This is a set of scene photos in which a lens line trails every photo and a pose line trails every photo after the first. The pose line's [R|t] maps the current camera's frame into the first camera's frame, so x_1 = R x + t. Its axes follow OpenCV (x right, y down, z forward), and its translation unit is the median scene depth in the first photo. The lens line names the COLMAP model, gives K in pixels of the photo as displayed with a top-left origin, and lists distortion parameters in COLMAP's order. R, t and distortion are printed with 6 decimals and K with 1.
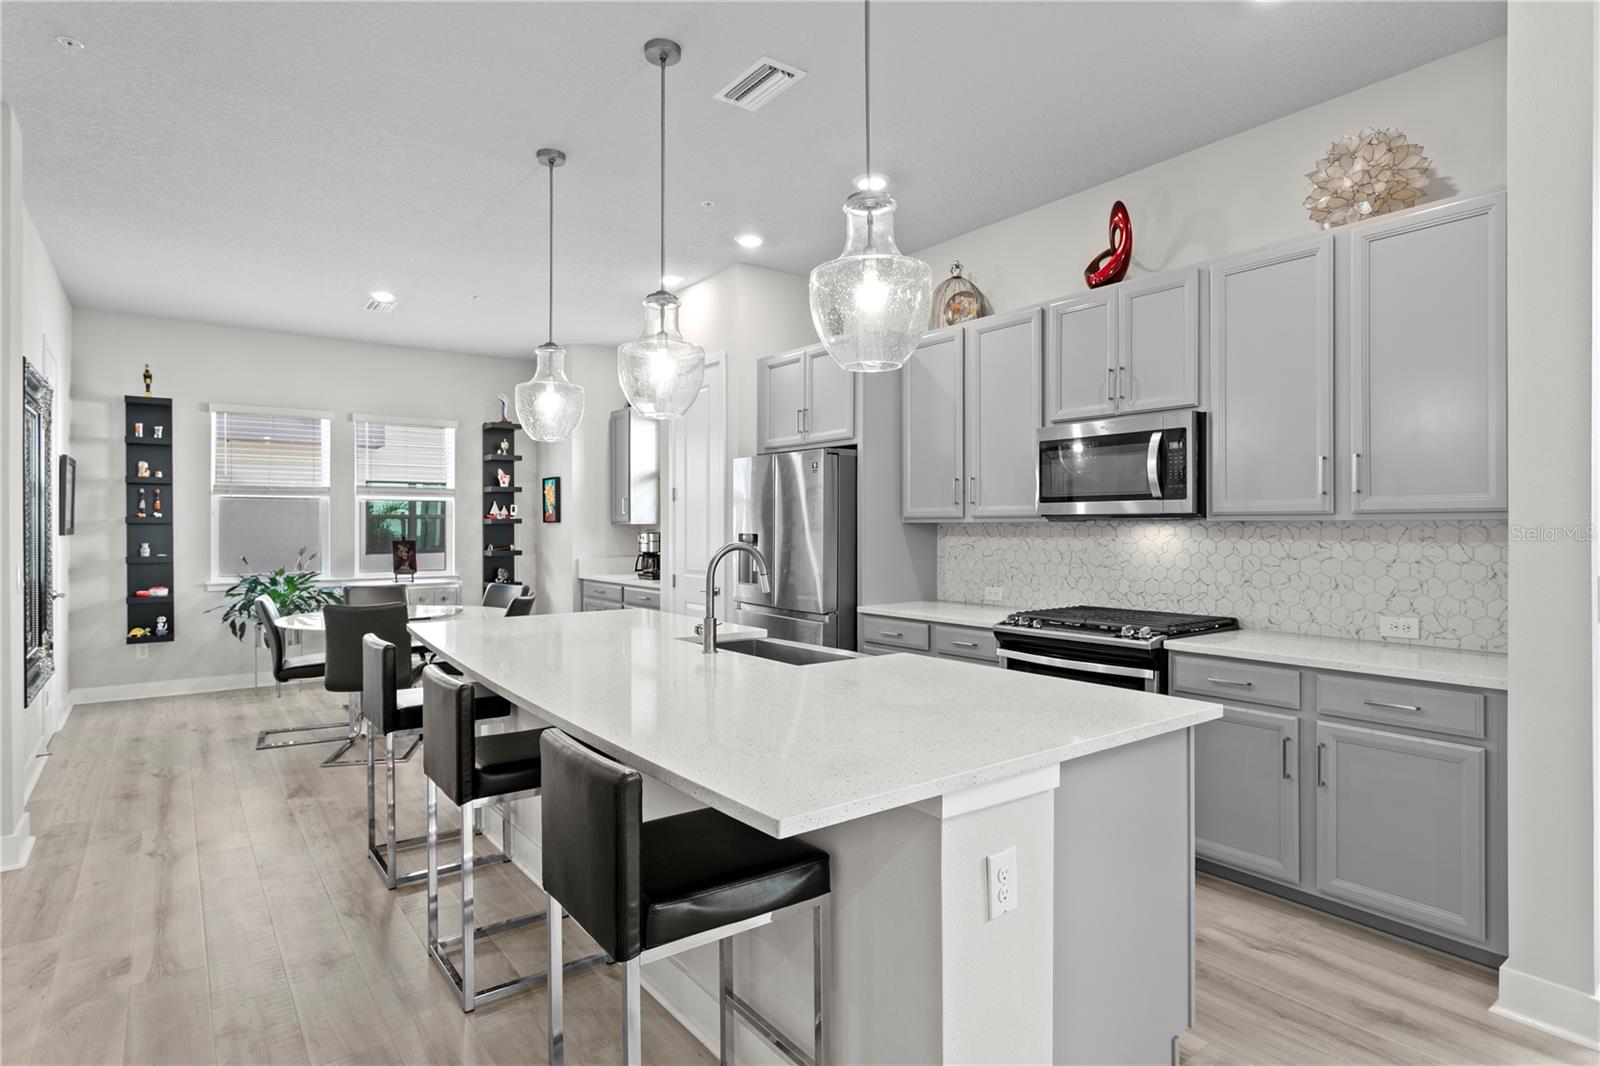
lens RADIAL K [[834.0, 0, 790.1], [0, 834.0, 526.2], [0, 0, 1]] dist [-0.005787, -0.000774]
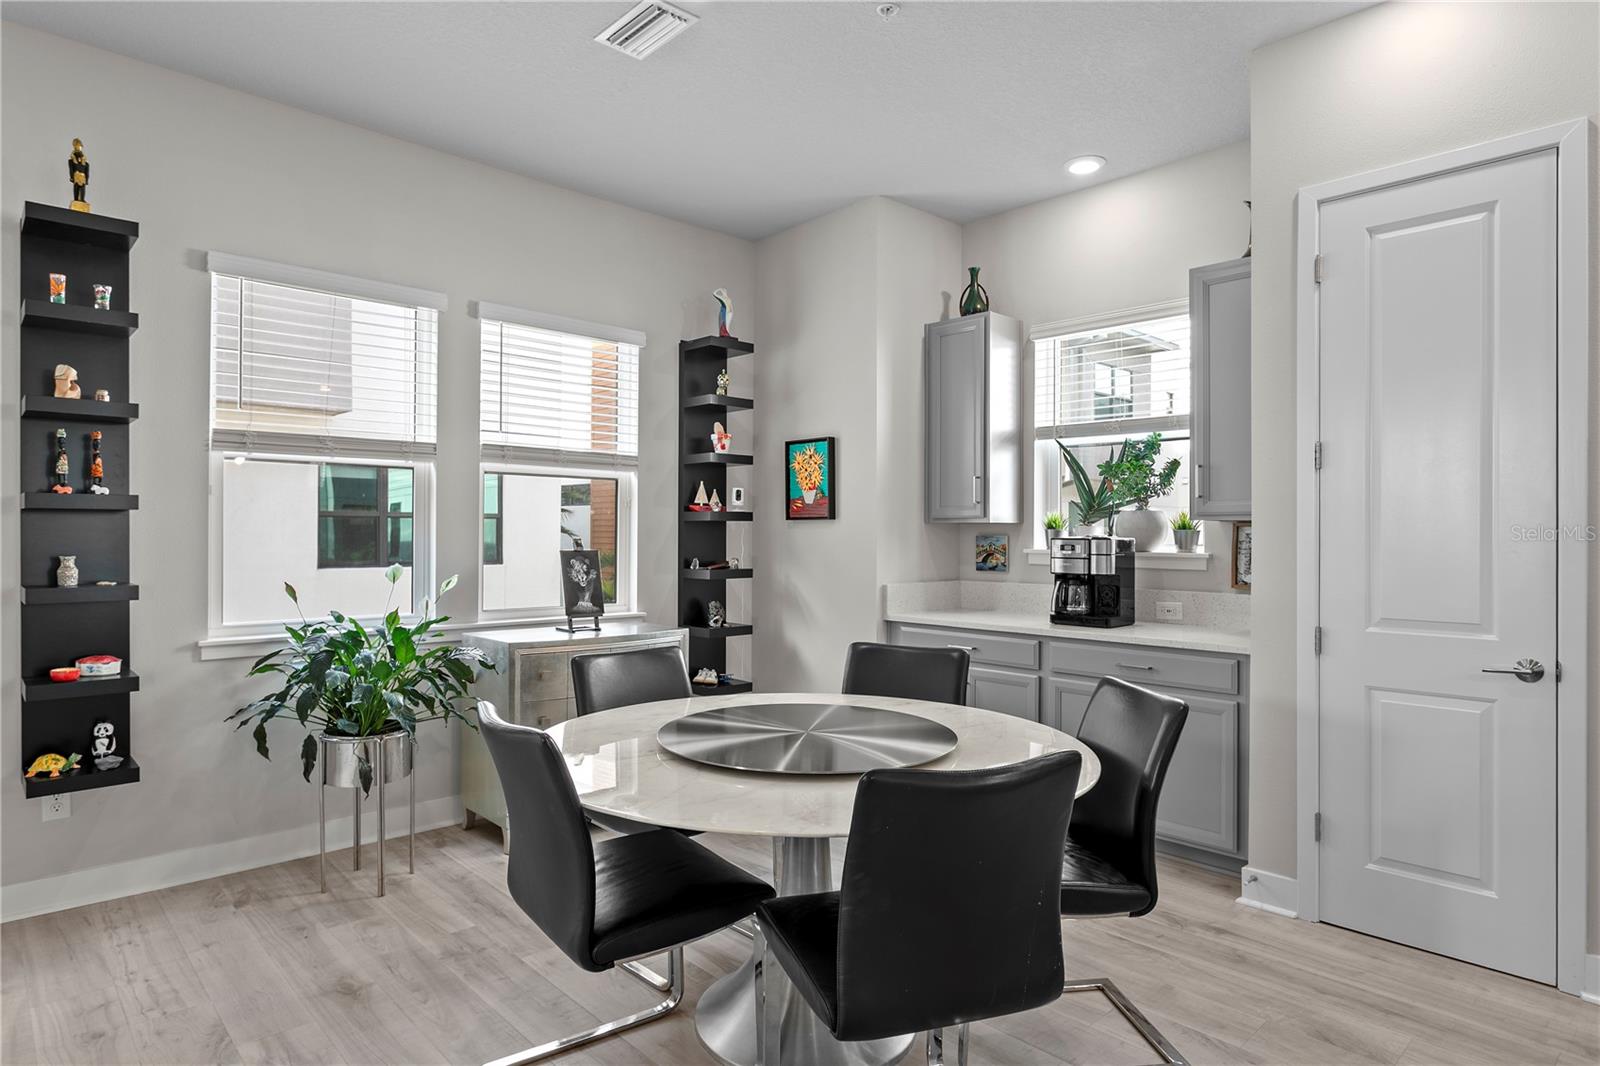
lens RADIAL K [[917.7, 0, 800.0], [0, 917.7, 533.0], [0, 0, 1]] dist [0.000880, 0.000420]
pose [[0.993439, 0.005881, 0.114210, -0.478138], [-0.005622, 0.999981, -0.002590, 0.008311], [-0.114223, 0.001931, 0.993453, 0.509790]]
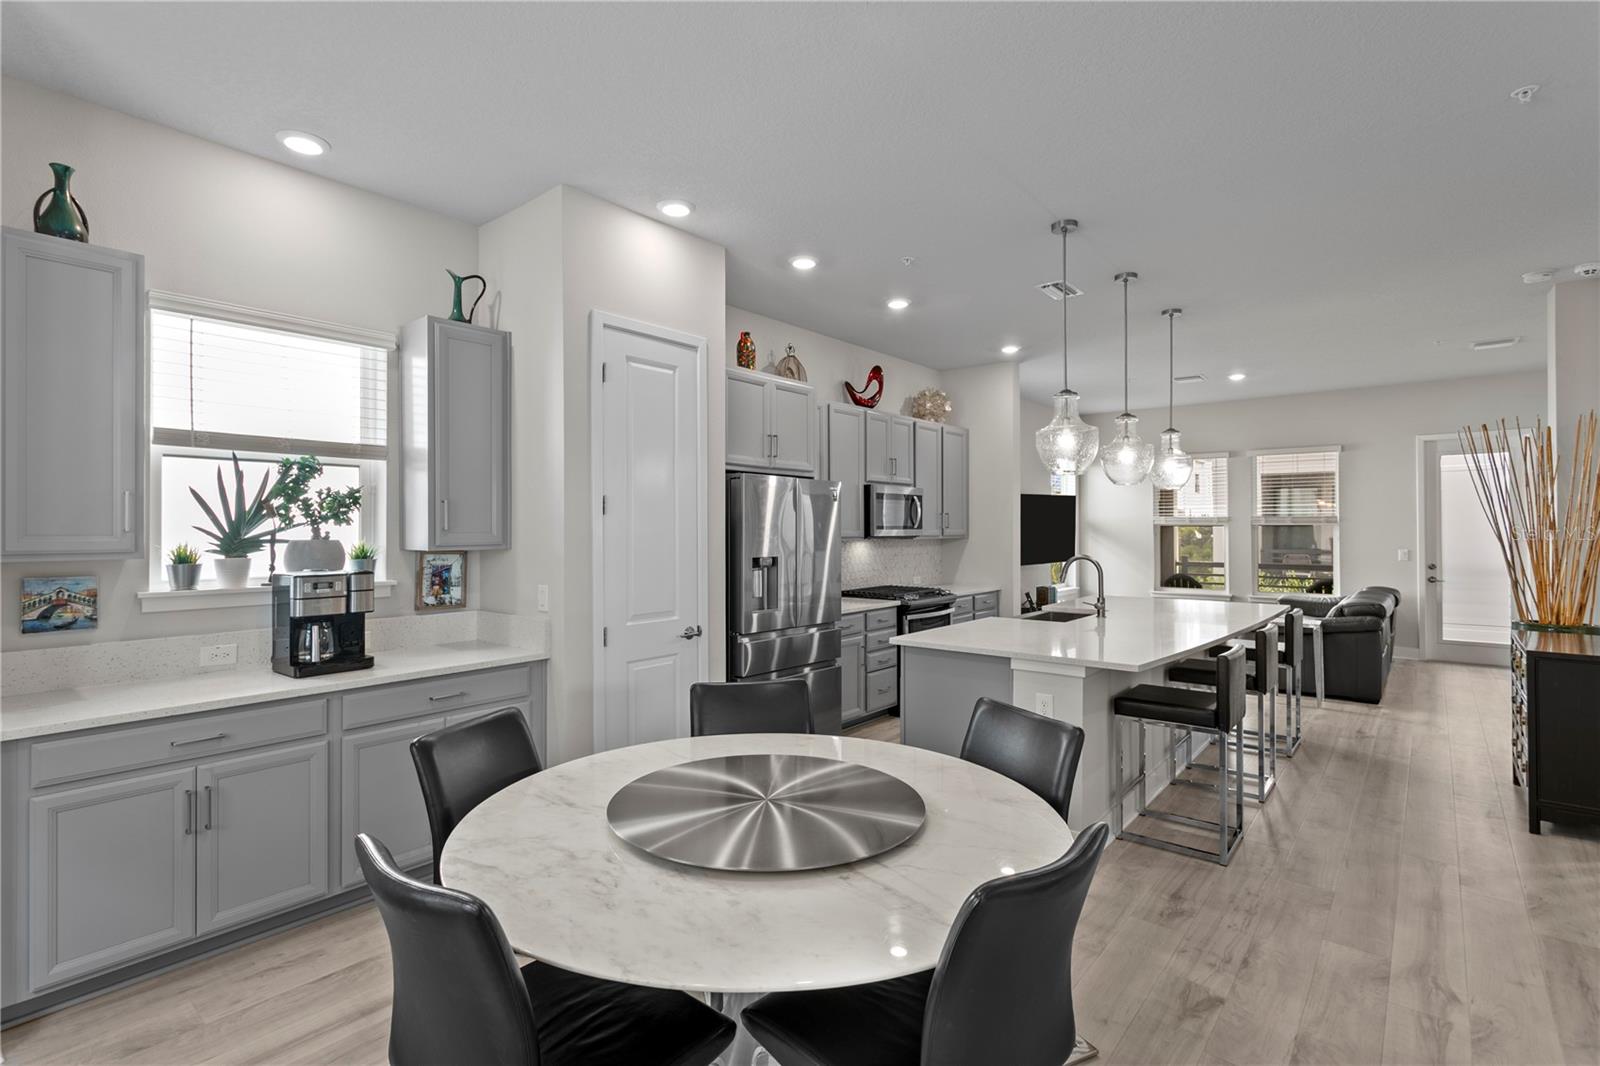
lens RADIAL K [[756.3, 0, 774.9], [0, 756.3, 524.3], [0, 0, 1]] dist [0.005249, 0.001204]
pose [[-0.216022, 0.007585, 0.976359, -0.739125], [0.003962, 0.999968, -0.006891, -0.018342], [-0.976380, 0.002380, -0.216045, 0.983006]]
